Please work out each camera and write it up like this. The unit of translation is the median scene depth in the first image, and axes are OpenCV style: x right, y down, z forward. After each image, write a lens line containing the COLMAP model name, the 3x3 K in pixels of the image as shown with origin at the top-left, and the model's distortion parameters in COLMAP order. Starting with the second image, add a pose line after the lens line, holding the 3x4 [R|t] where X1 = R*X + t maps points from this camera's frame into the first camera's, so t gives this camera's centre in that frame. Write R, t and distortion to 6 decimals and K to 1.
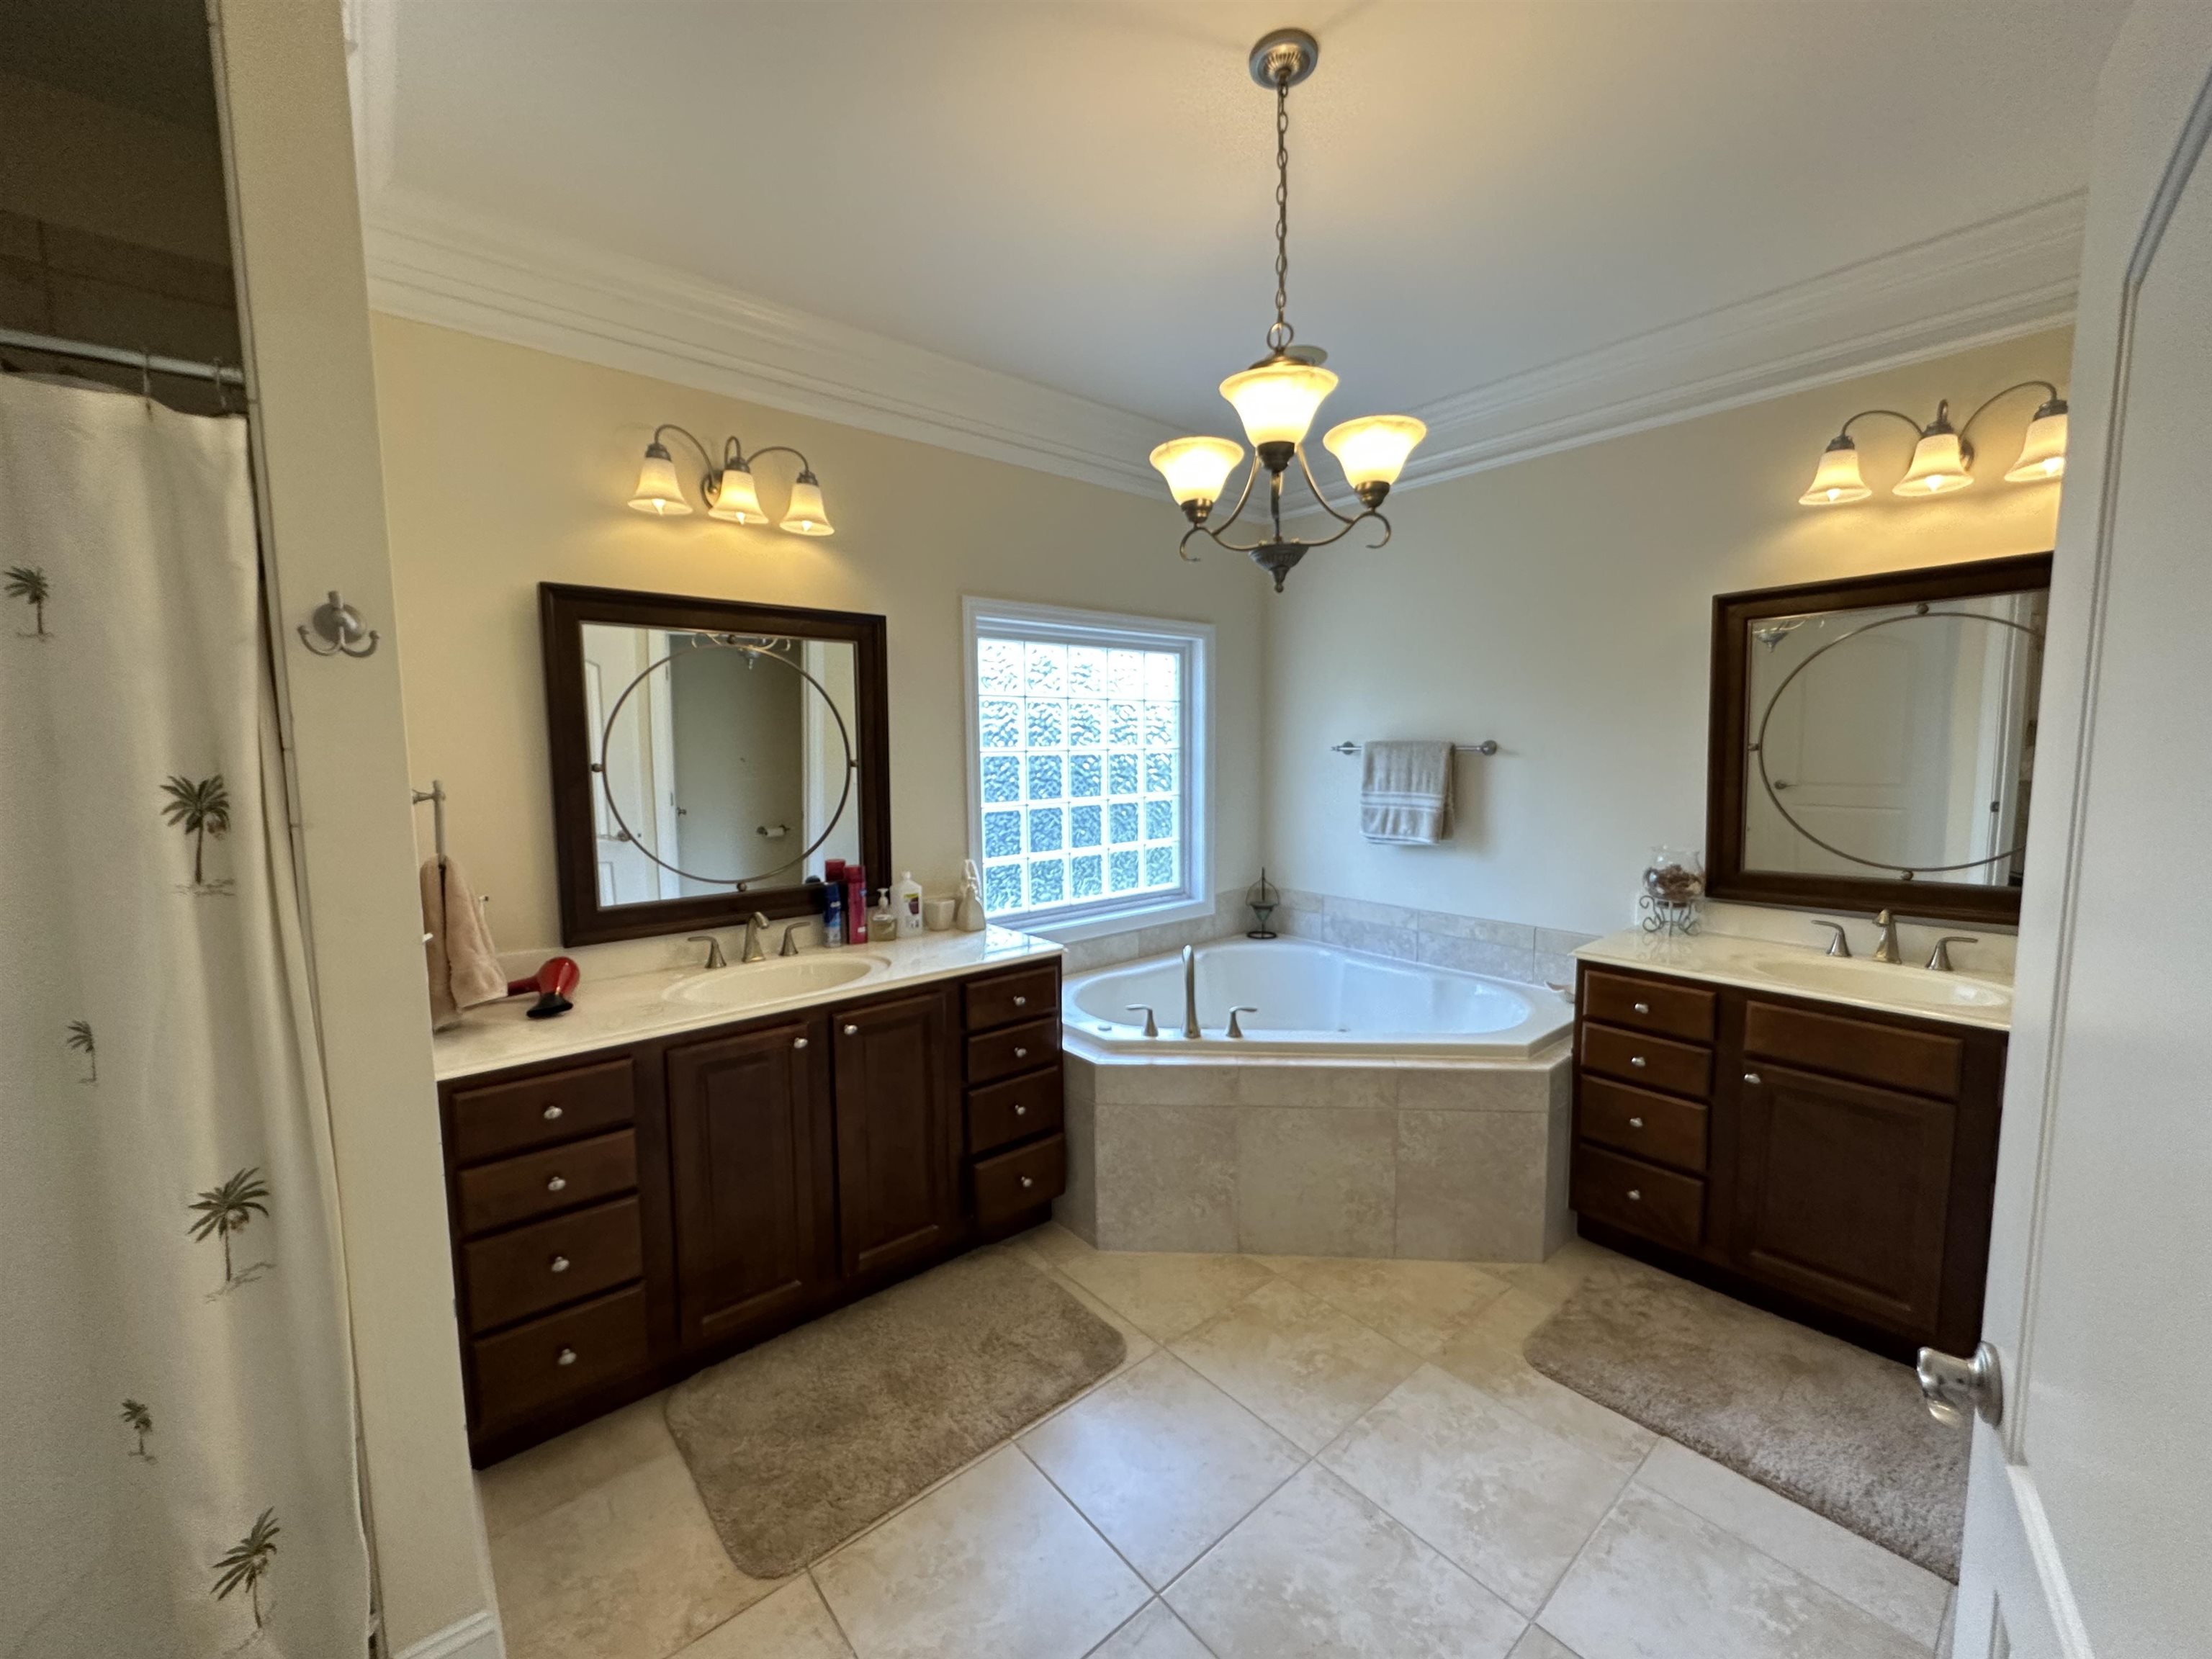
lens RADIAL K [[886.6, 0, 1106.4], [0, 886.6, 828.5], [0, 0, 1]] dist [0.000412, 0.000133]
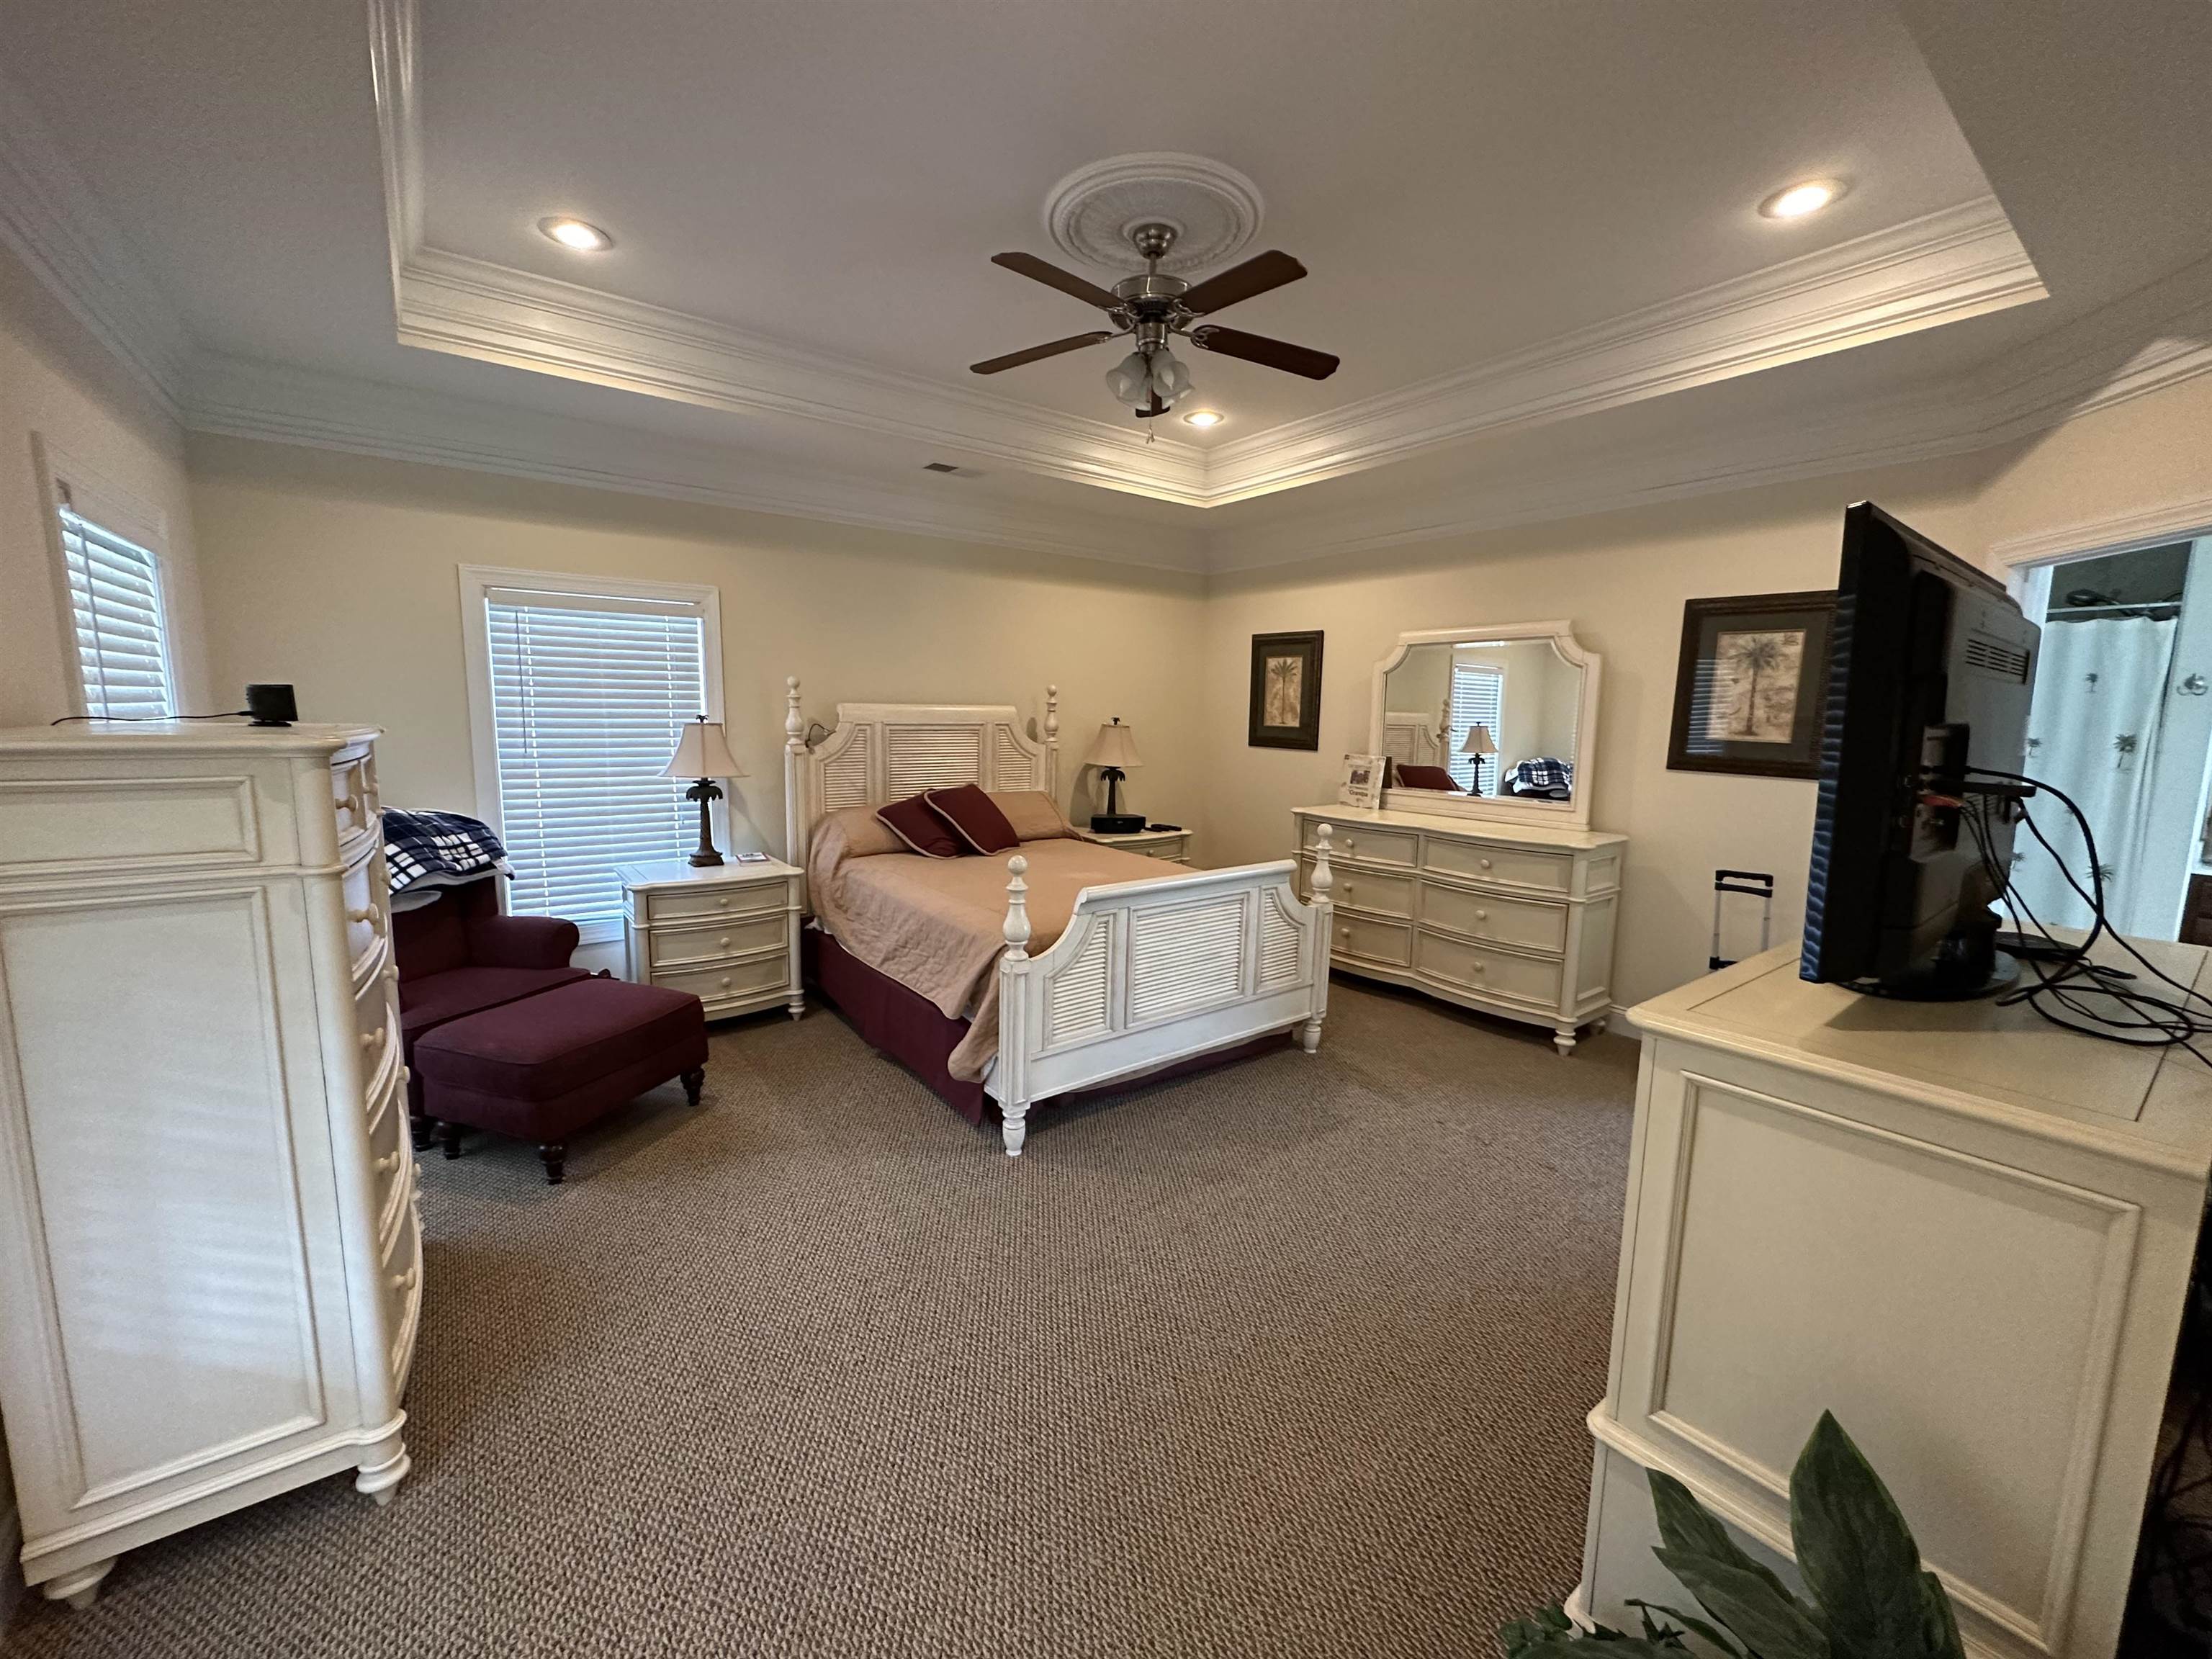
lens RADIAL K [[886.6, 0, 1105.1], [0, 886.6, 830.7], [0, 0, 1]] dist [0.000412, 0.000133]
pose [[-0.051626, 0.142448, -0.988455, 2.337496], [-0.106452, 0.983351, 0.147272, 0.201040], [0.992977, 0.112826, -0.035603, -2.467774]]
